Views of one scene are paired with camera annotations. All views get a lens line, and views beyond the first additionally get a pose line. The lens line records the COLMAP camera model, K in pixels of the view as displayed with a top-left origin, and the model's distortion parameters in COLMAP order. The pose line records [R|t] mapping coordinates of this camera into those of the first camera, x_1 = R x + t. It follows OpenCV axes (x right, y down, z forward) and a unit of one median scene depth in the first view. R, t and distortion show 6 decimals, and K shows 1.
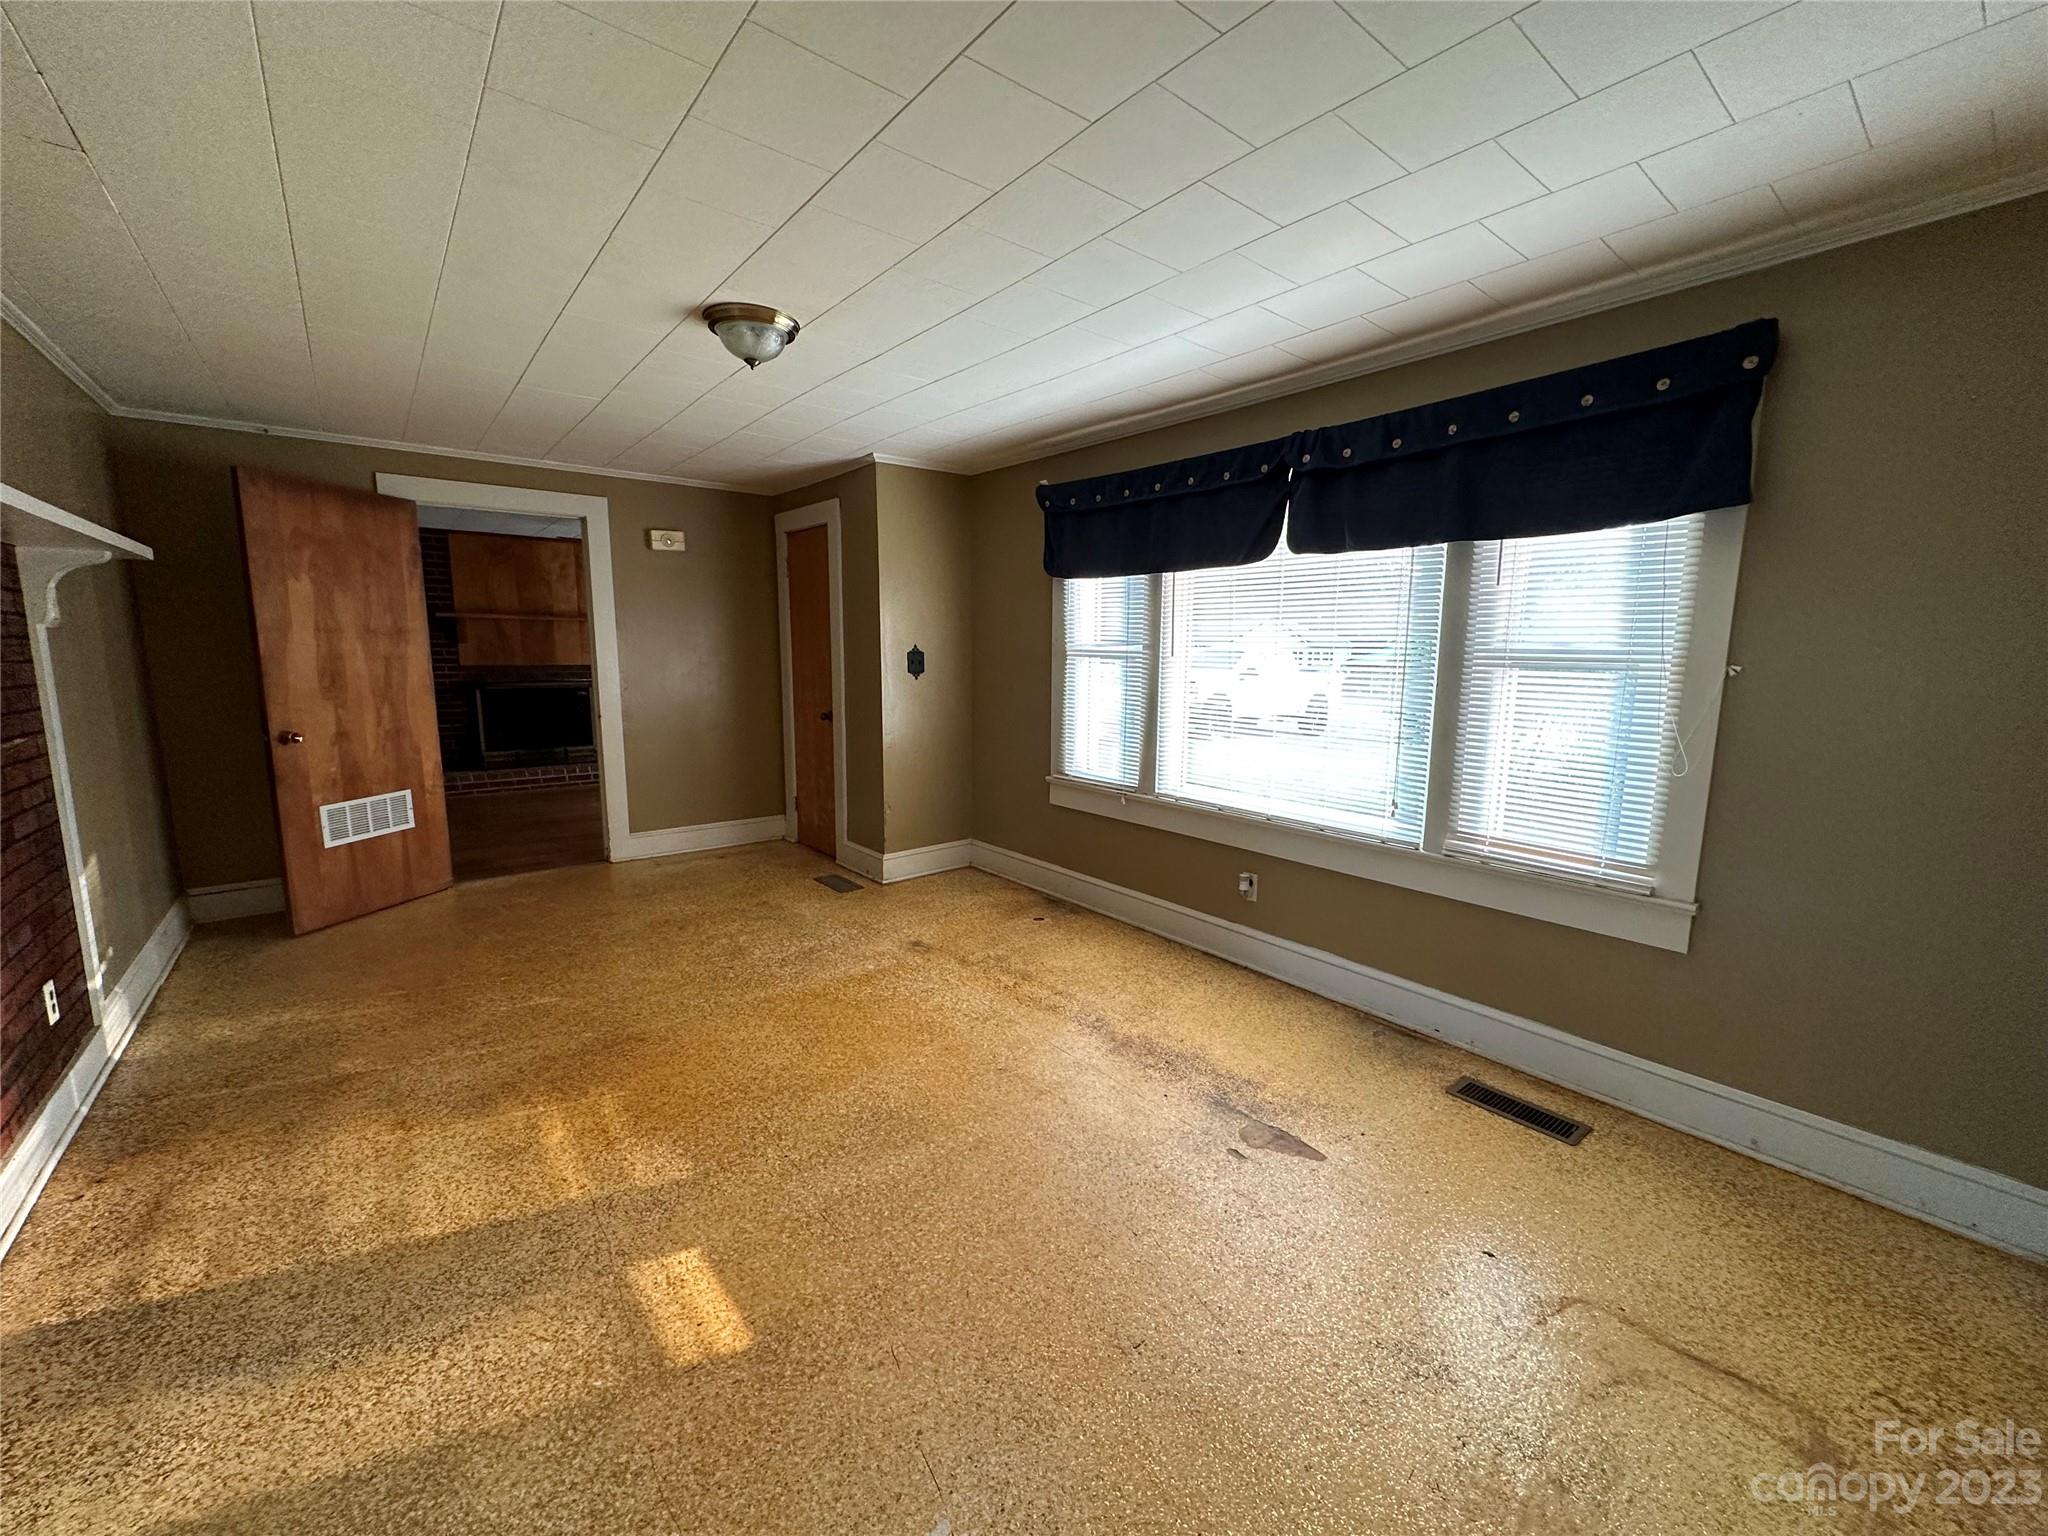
lens RADIAL K [[815.6, 0, 1038.0], [0, 815.6, 770.8], [0, 0, 1]] dist [-0.000719, 0.000101]
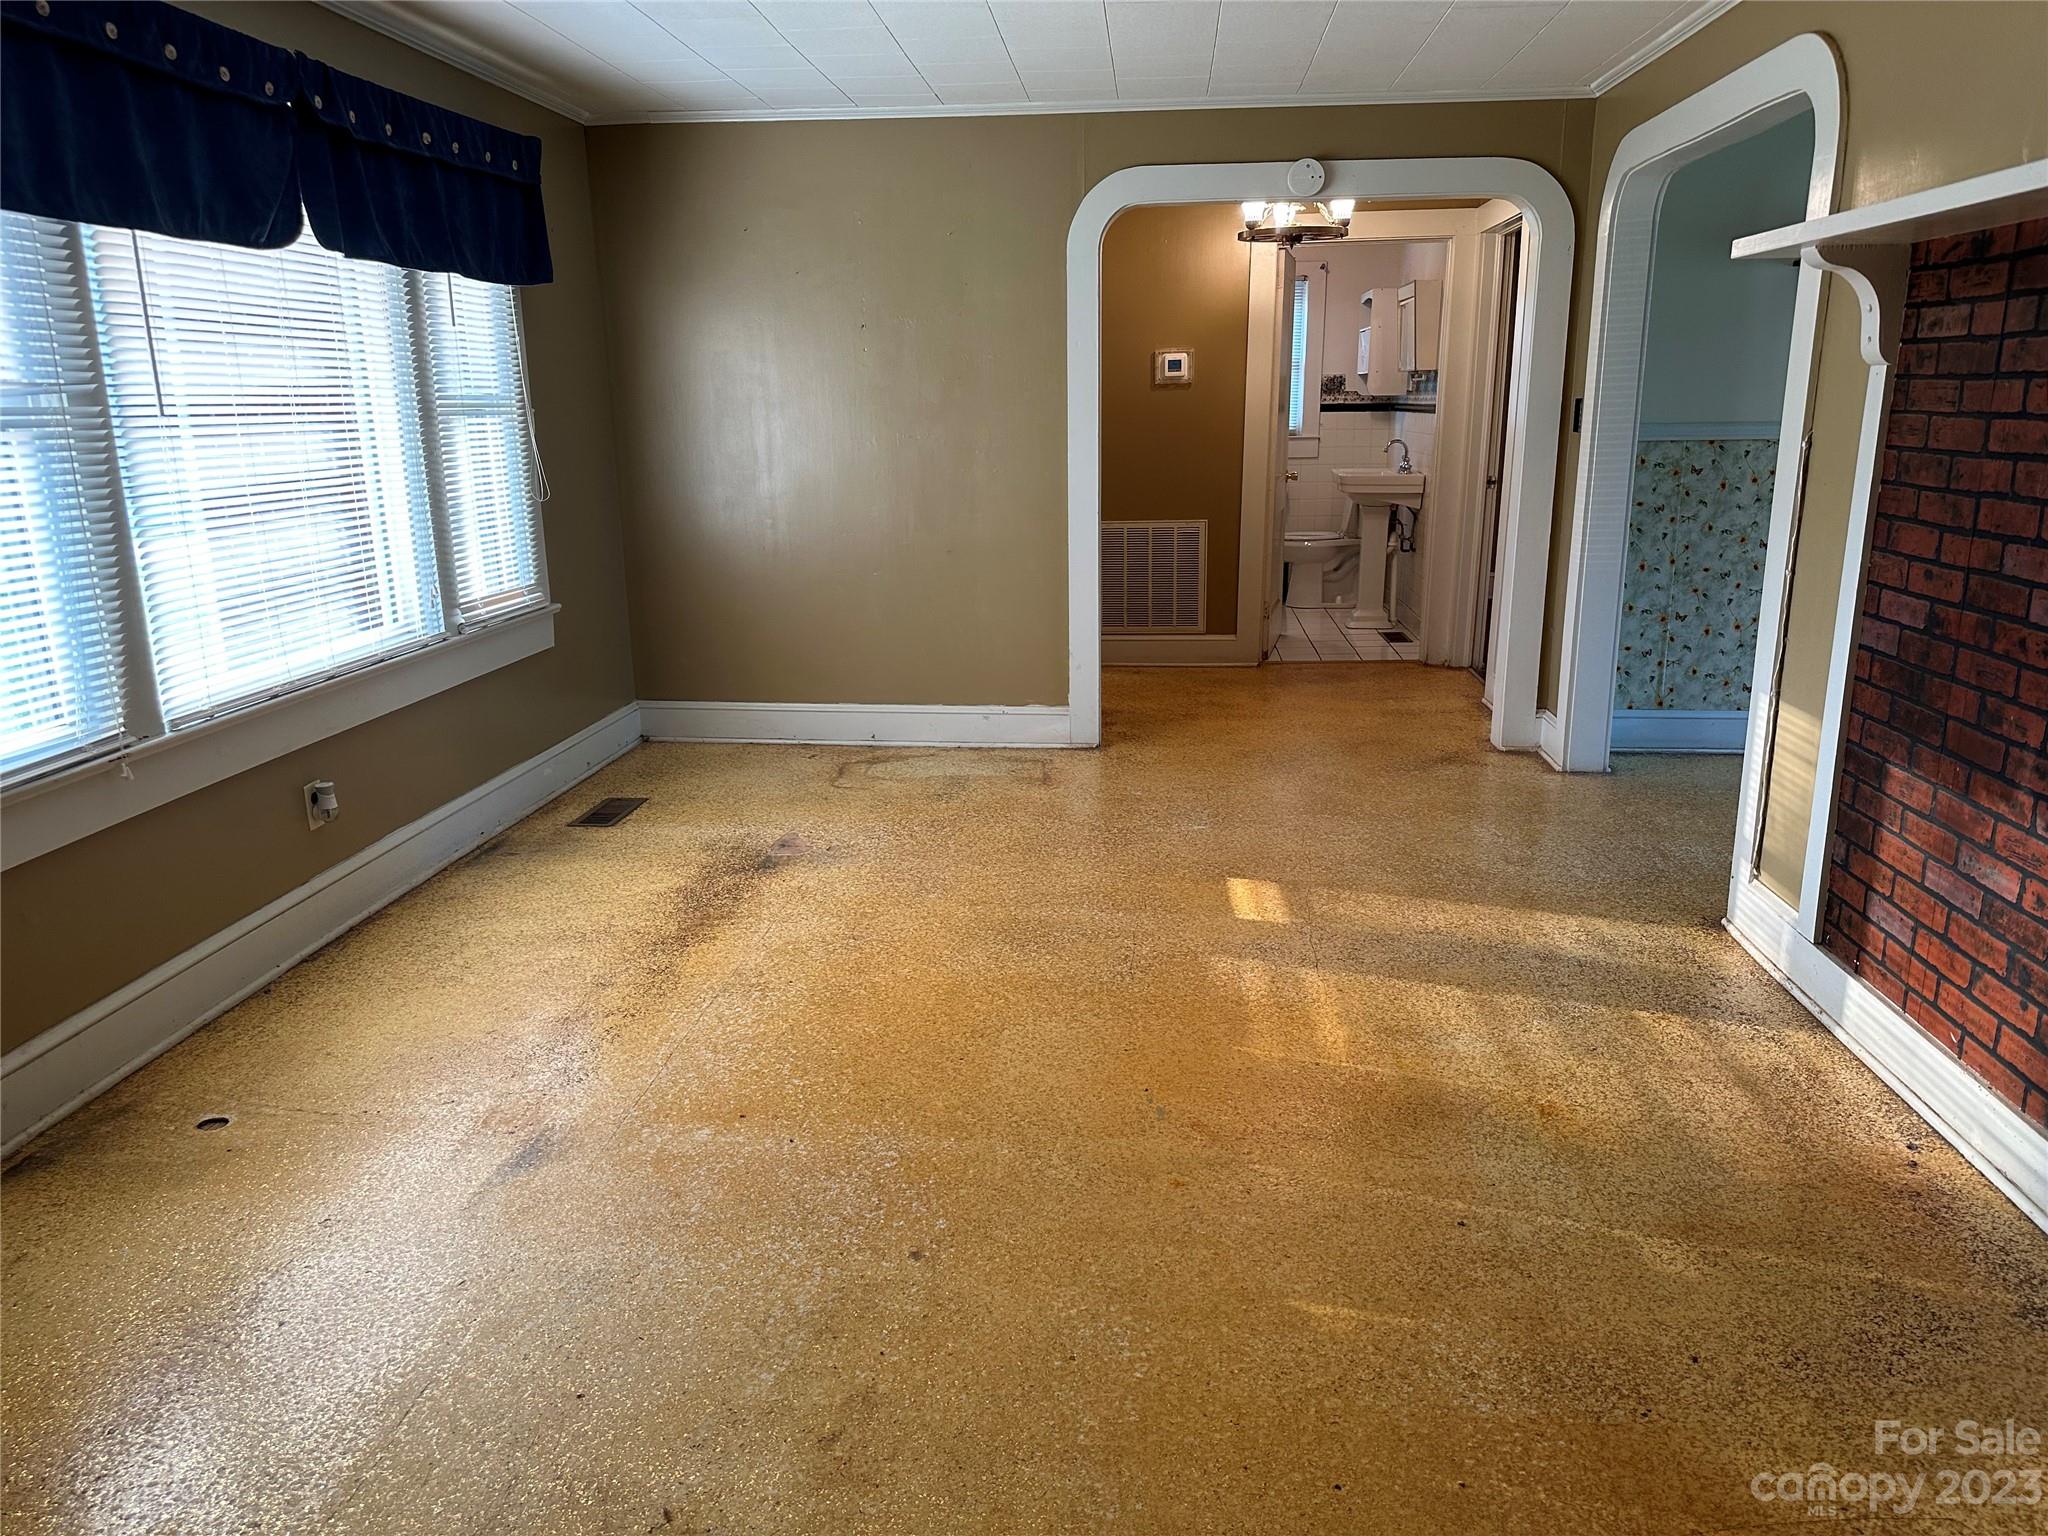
lens RADIAL K [[1456.6, 0, 1020.3], [0, 1456.6, 784.1], [0, 0, 1]] dist [0.088870, -0.124396]
pose [[-0.722296, -0.177456, 0.668430, -1.087401], [0.104178, 0.927572, 0.358827, -0.269503], [-0.683693, 0.328815, -0.651495, 1.753961]]
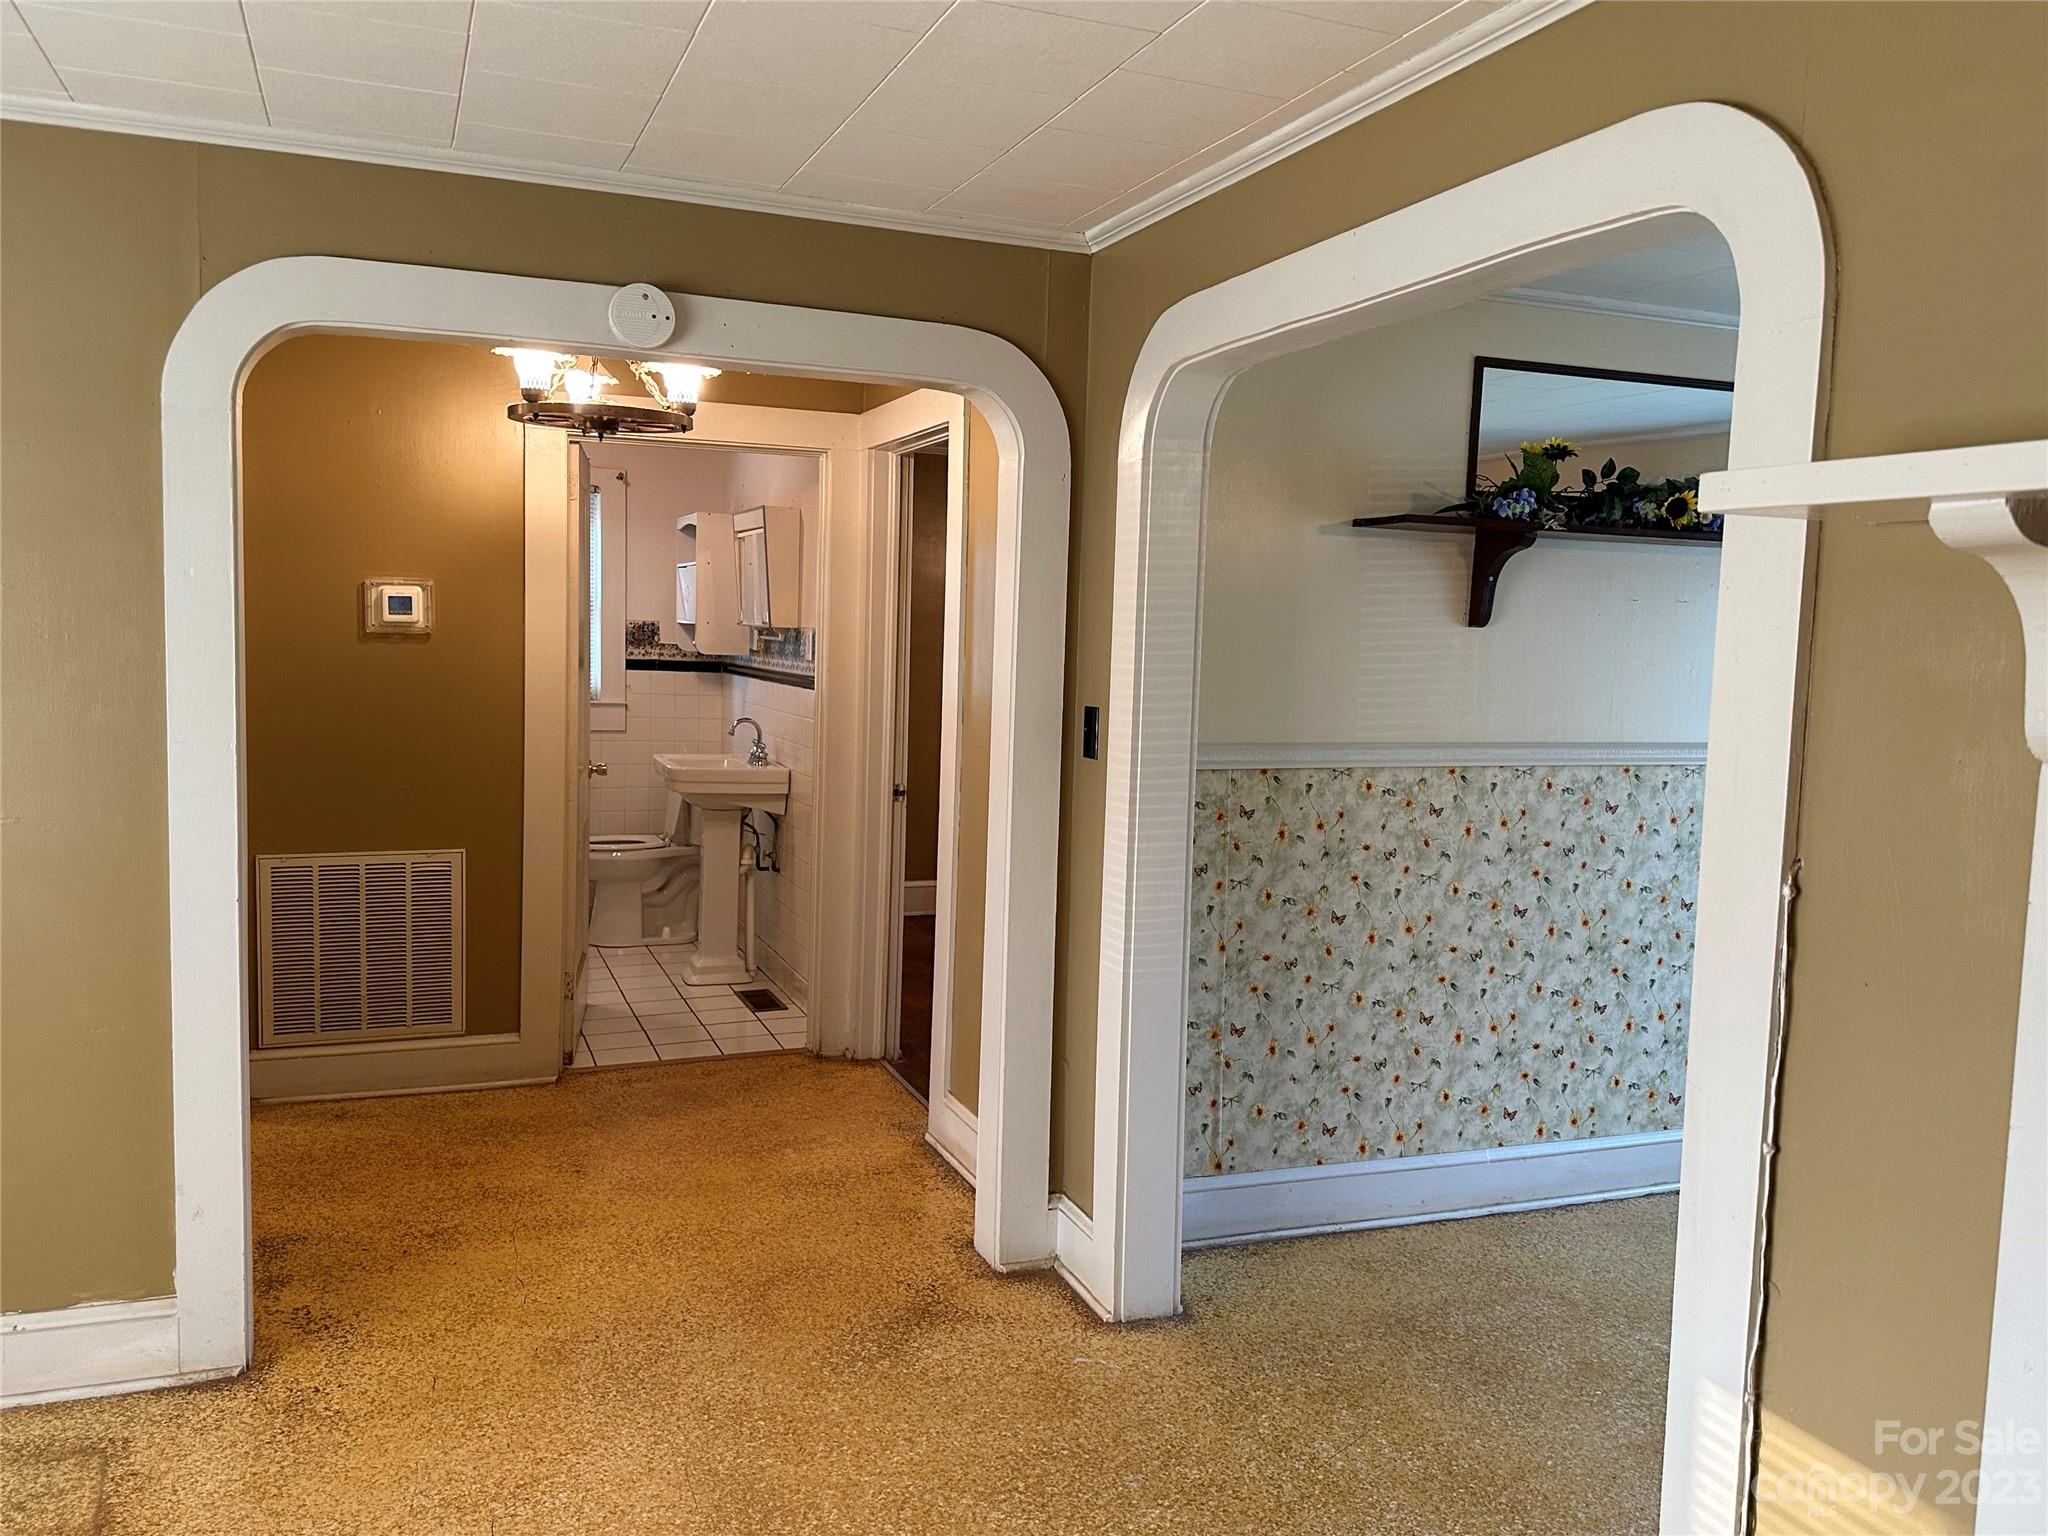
lens RADIAL K [[1610.1, 0, 1034.7], [0, 1610.1, 762.8], [0, 0, 1]] dist [0.102250, -0.083574]
pose [[-0.956103, -0.061323, 0.286542, -0.565344], [0.004434, 0.974718, 0.223395, -0.219275], [-0.292997, 0.214859, -0.931659, 1.082163]]
